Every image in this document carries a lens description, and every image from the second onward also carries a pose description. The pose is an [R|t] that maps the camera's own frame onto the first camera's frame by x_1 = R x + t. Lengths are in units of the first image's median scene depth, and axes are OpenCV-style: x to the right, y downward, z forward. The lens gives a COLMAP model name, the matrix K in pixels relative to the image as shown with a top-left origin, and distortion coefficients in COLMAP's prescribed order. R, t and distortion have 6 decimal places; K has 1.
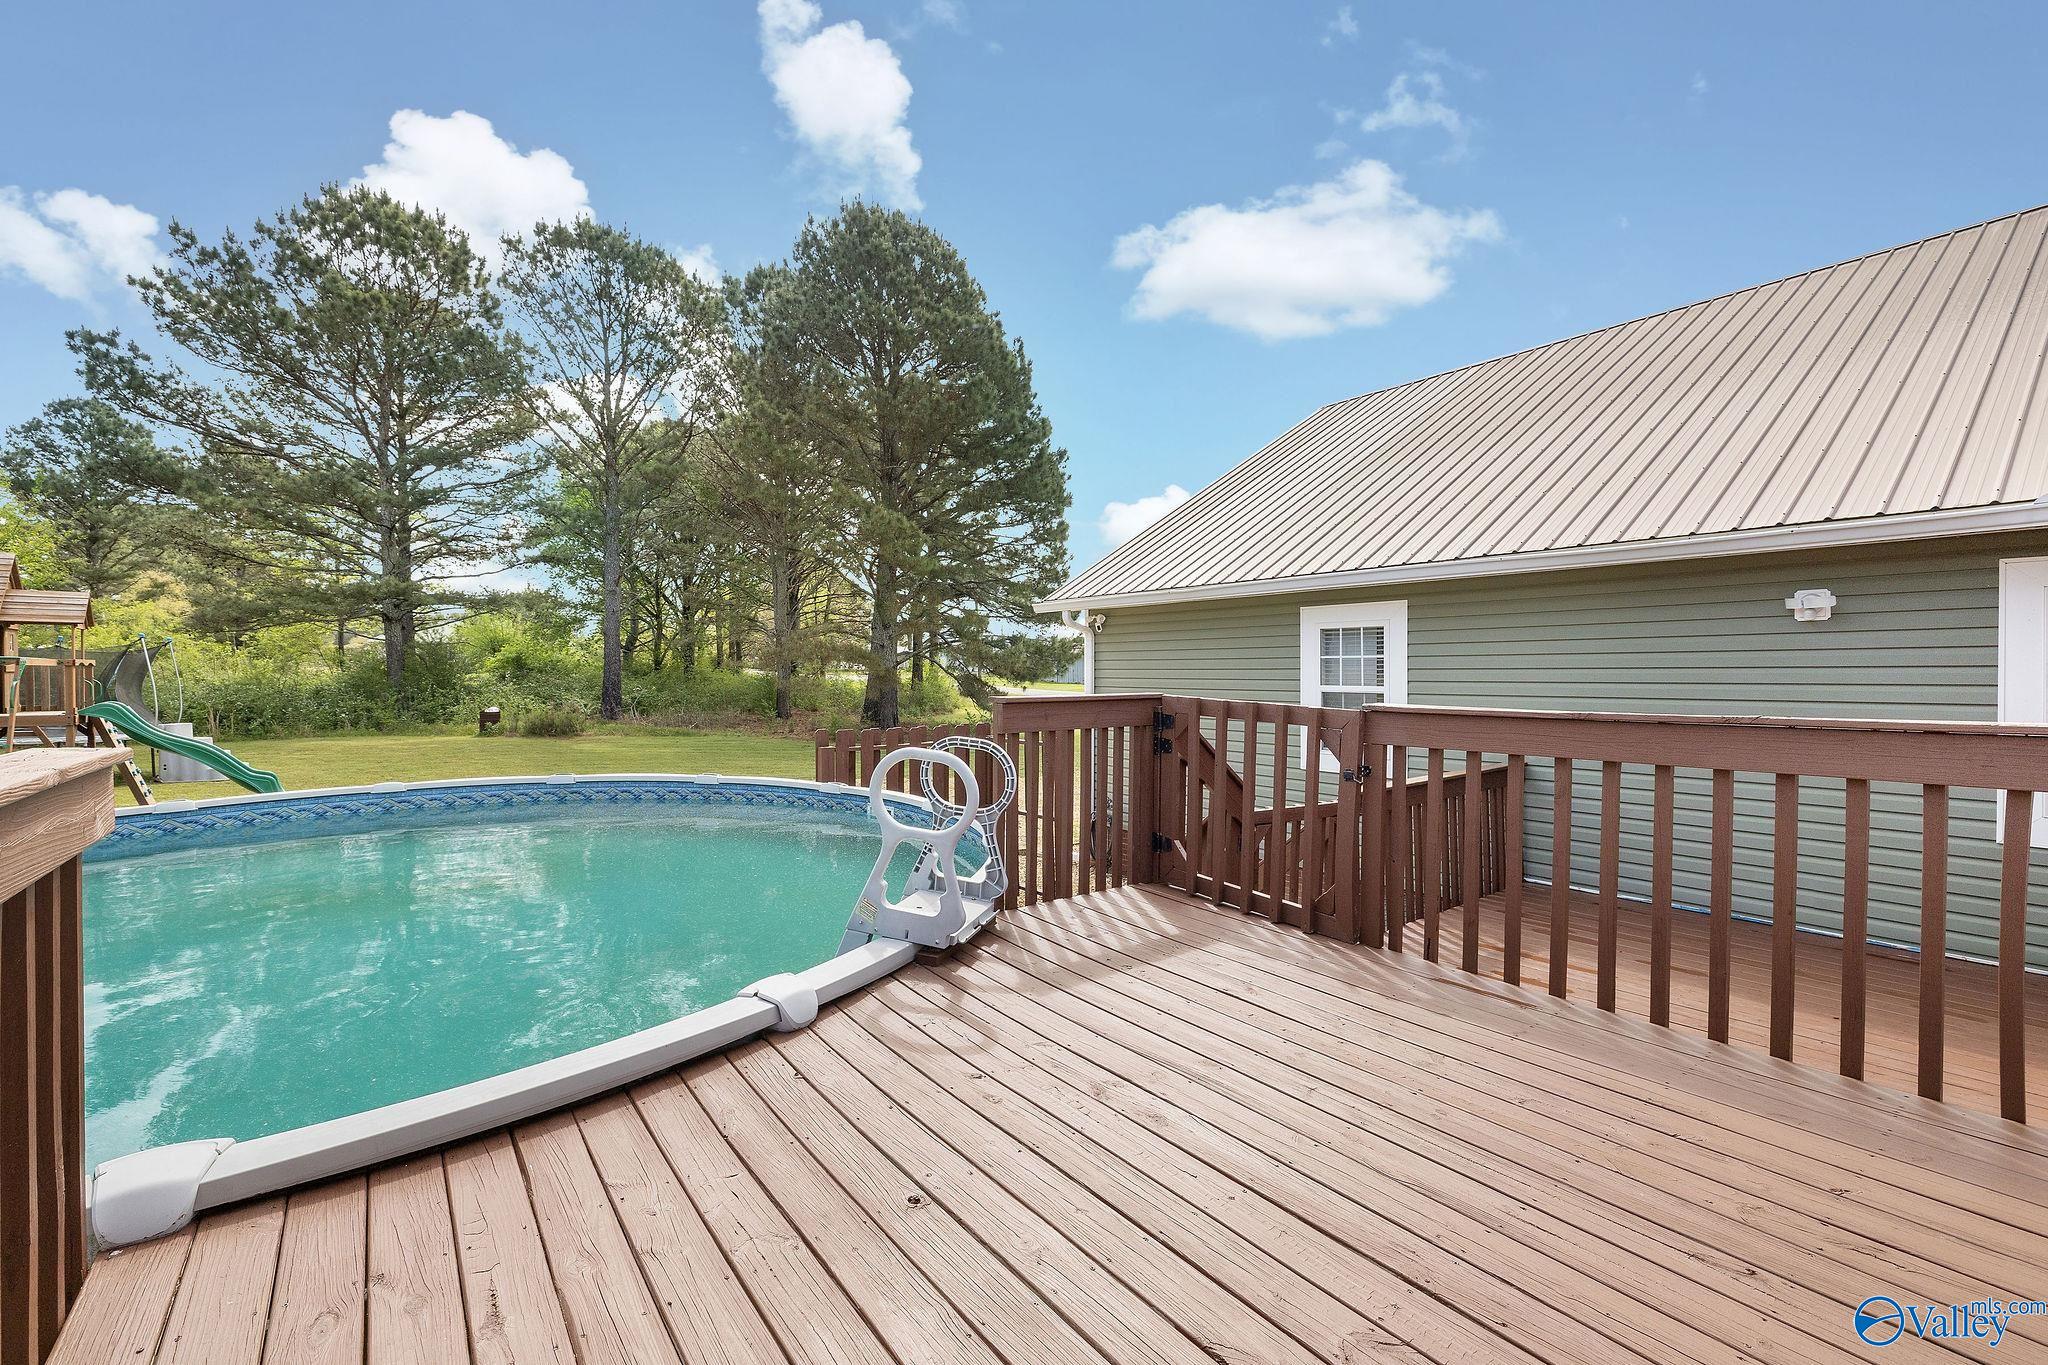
lens RADIAL K [[899.5, 0, 1024.0], [0, 899.5, 682.5], [0, 0, 1]] dist [0.000536, 0.000010]
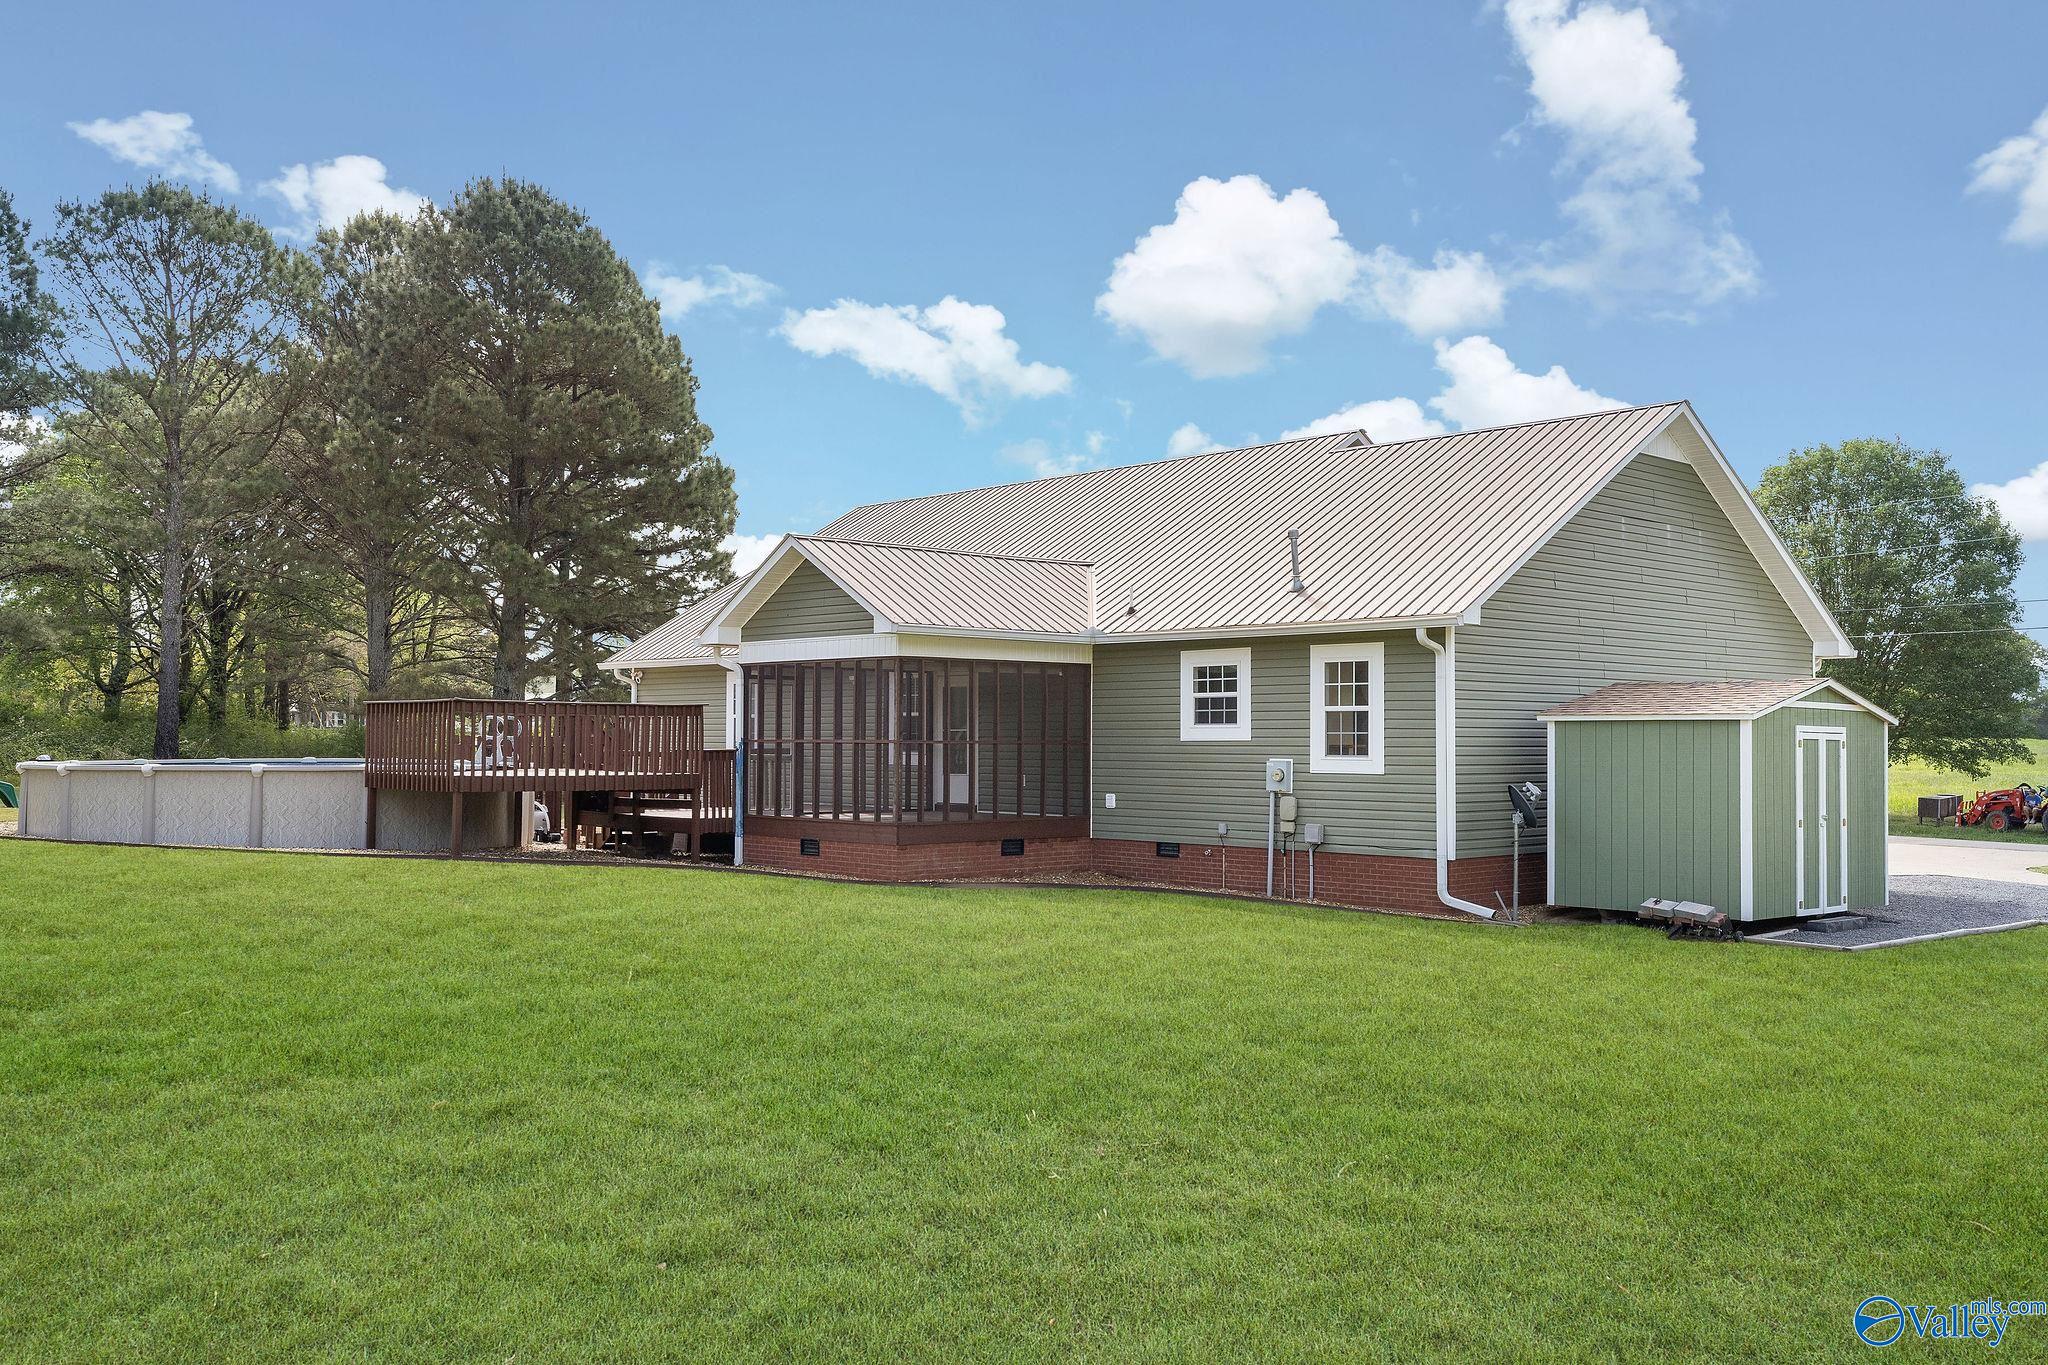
lens RADIAL K [[1728.3, 0, 1024.0], [0, 1728.3, 682.5], [0, 0, 1]] dist [-0.013730, 0.008471]
pose [[0.991479, 0.011223, 0.129780, 0.109543], [-0.006044, 0.999172, -0.040234, 0.014455], [-0.130124, 0.039107, 0.990726, -0.639505]]
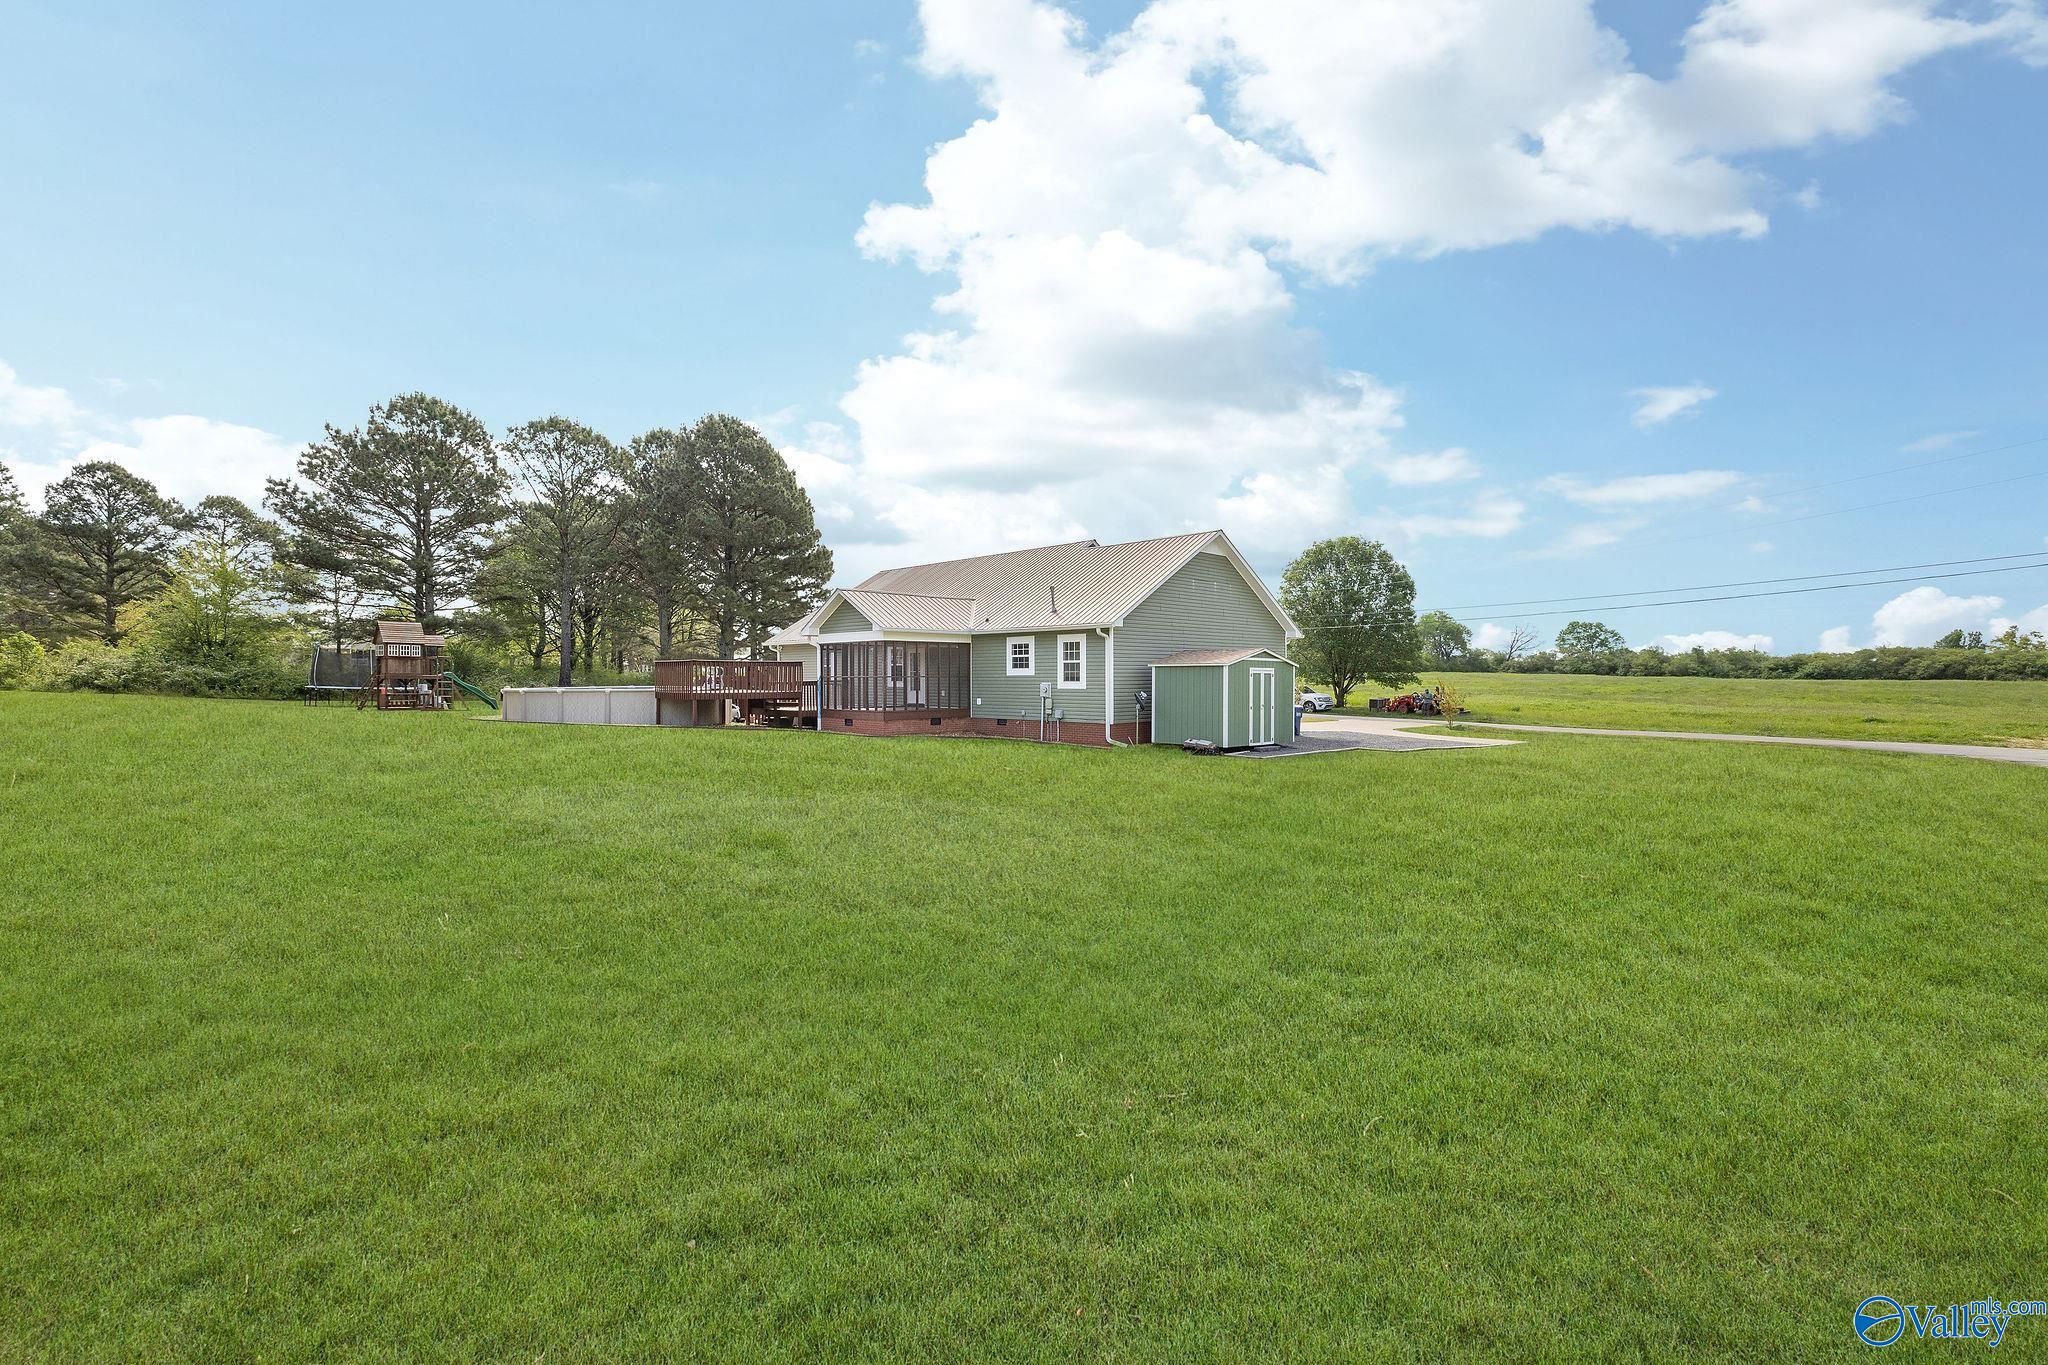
lens RADIAL K [[867.4, 0, 1022.8], [0, 867.4, 673.8], [0, 0, 1]] dist [0.001310, 0.000254]
pose [[0.987579, 0.000697, 0.157123, 0.153704], [0.000821, 0.999954, -0.009598, 0.015909], [-0.157122, 0.009607, 0.987532, -0.785187]]
